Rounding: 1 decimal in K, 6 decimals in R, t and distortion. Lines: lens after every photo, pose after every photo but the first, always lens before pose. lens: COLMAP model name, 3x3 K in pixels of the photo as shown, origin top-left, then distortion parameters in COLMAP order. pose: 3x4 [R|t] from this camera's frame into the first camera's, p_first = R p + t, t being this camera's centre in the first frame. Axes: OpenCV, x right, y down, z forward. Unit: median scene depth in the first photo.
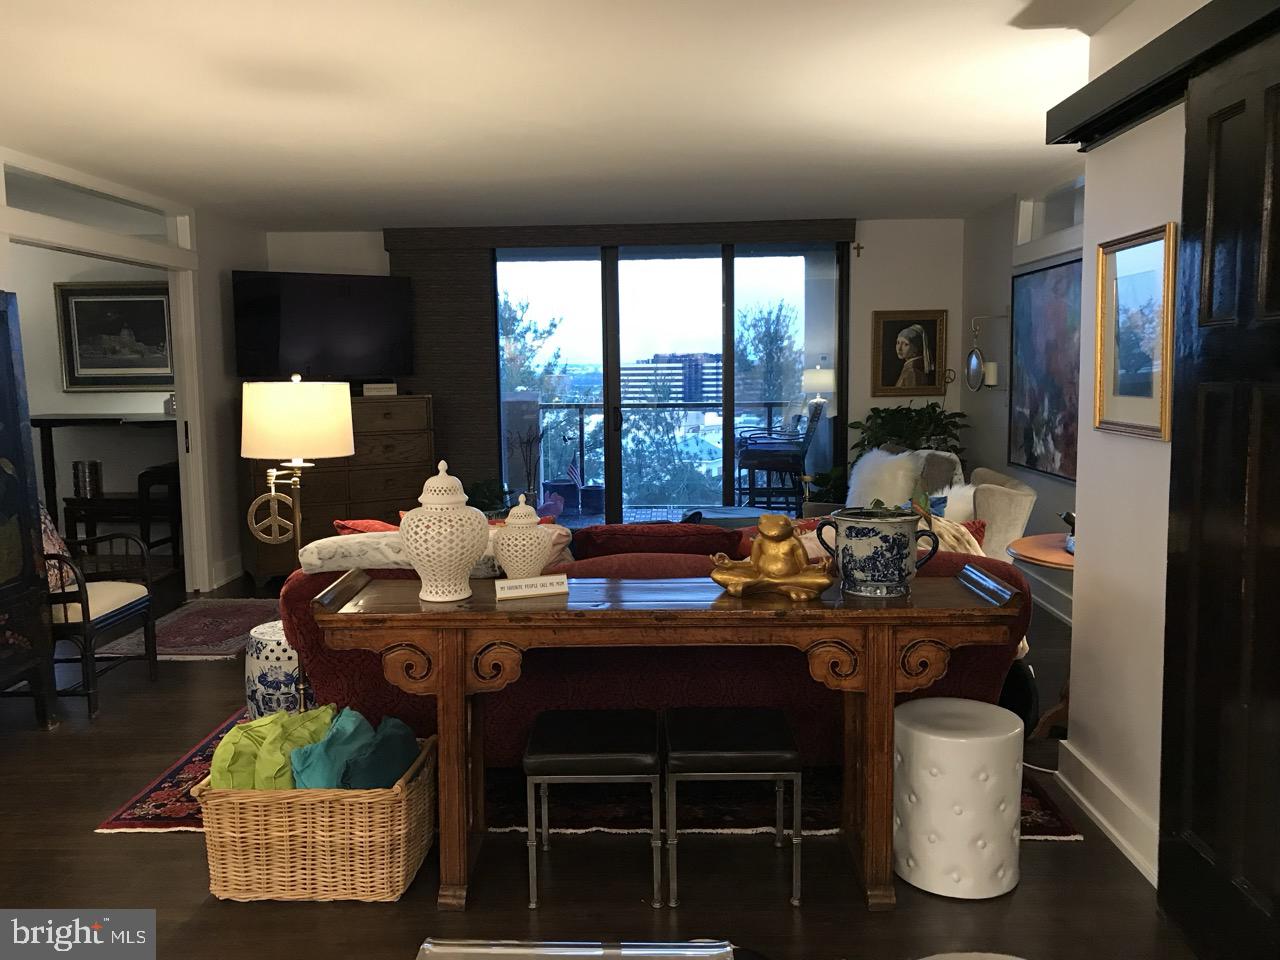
lens RADIAL K [[1047.8, 0, 627.9], [0, 1047.8, 473.8], [0, 0, 1]] dist [0.035408, -0.049682]
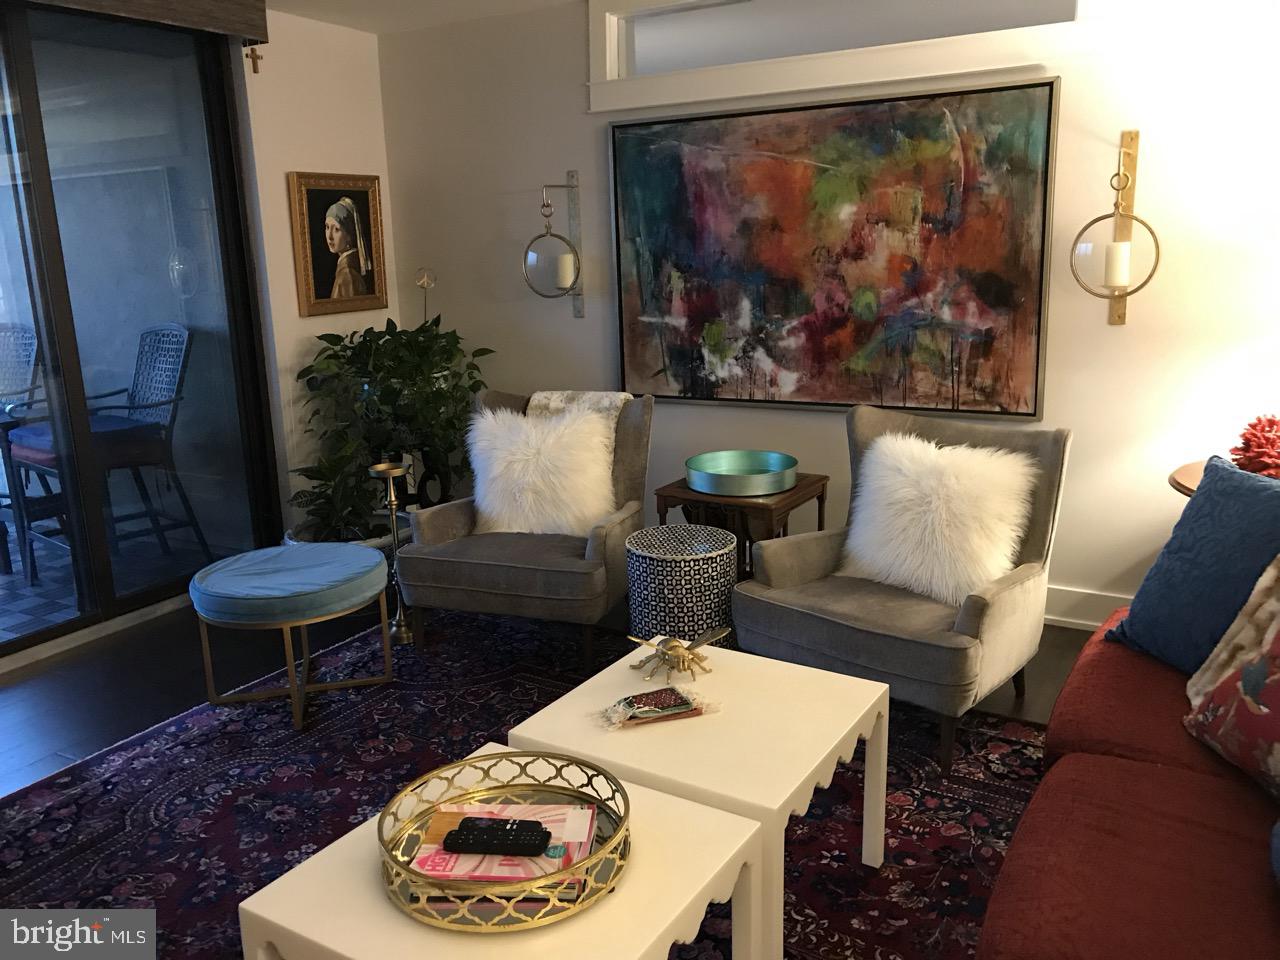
lens RADIAL K [[1051.5, 0, 631.6], [0, 1051.5, 484.8], [0, 0, 1]] dist [0.049392, -0.083690]
pose [[0.479441, -0.198928, 0.854730, -0.457070], [0.114011, 0.979834, 0.164093, -0.117866], [-0.870137, 0.018775, 0.492453, 1.109757]]
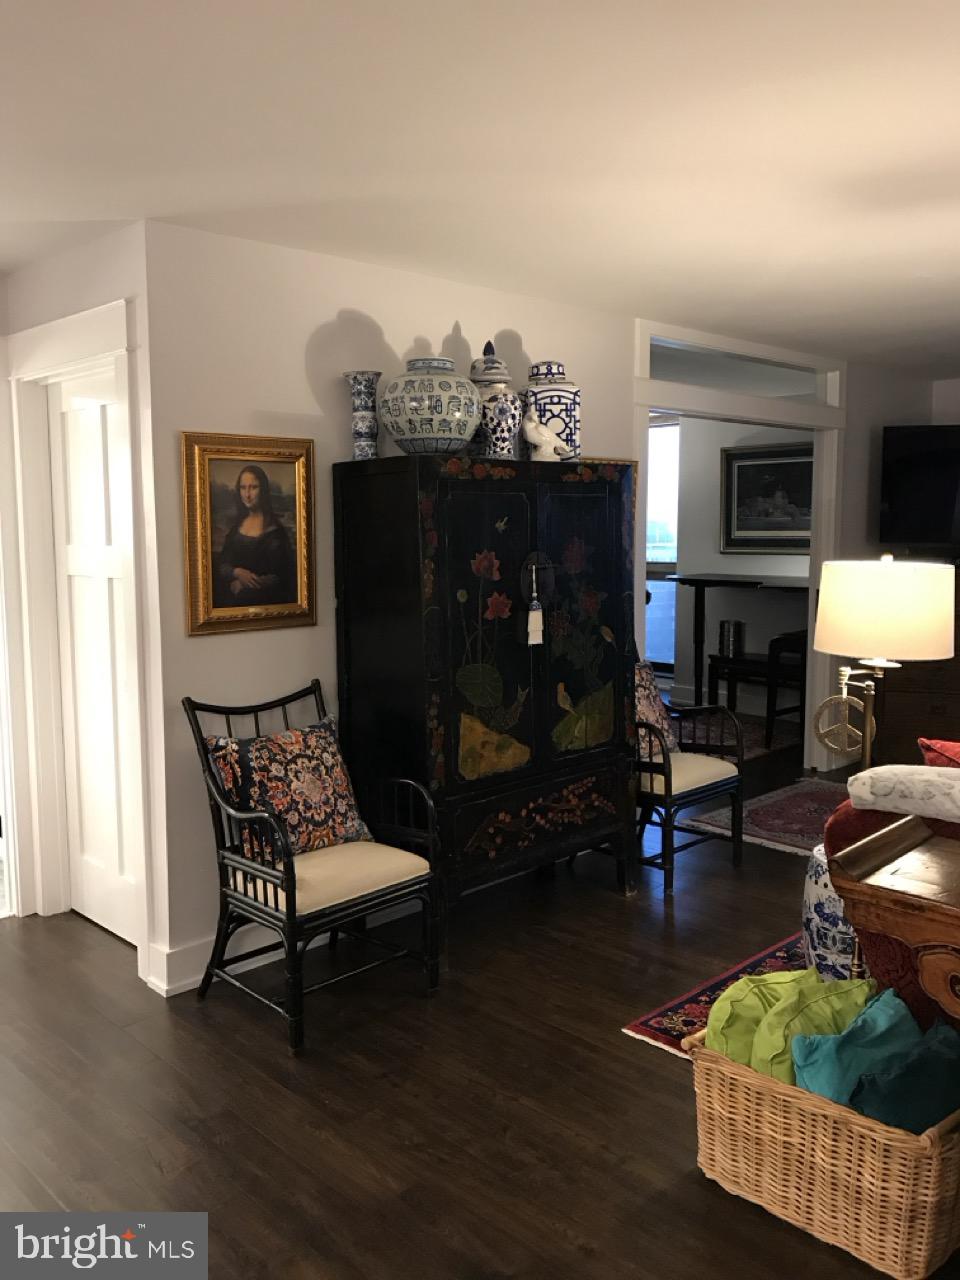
lens RADIAL K [[1046.2, 0, 489.7], [0, 1046.2, 634.7], [0, 0, 1]] dist [0.067626, -0.080097]
pose [[0.727699, 0.083846, -0.680753, 0.024081], [-0.079088, 0.996137, 0.038149, -0.038898], [0.681322, 0.026078, 0.731519, 0.188211]]
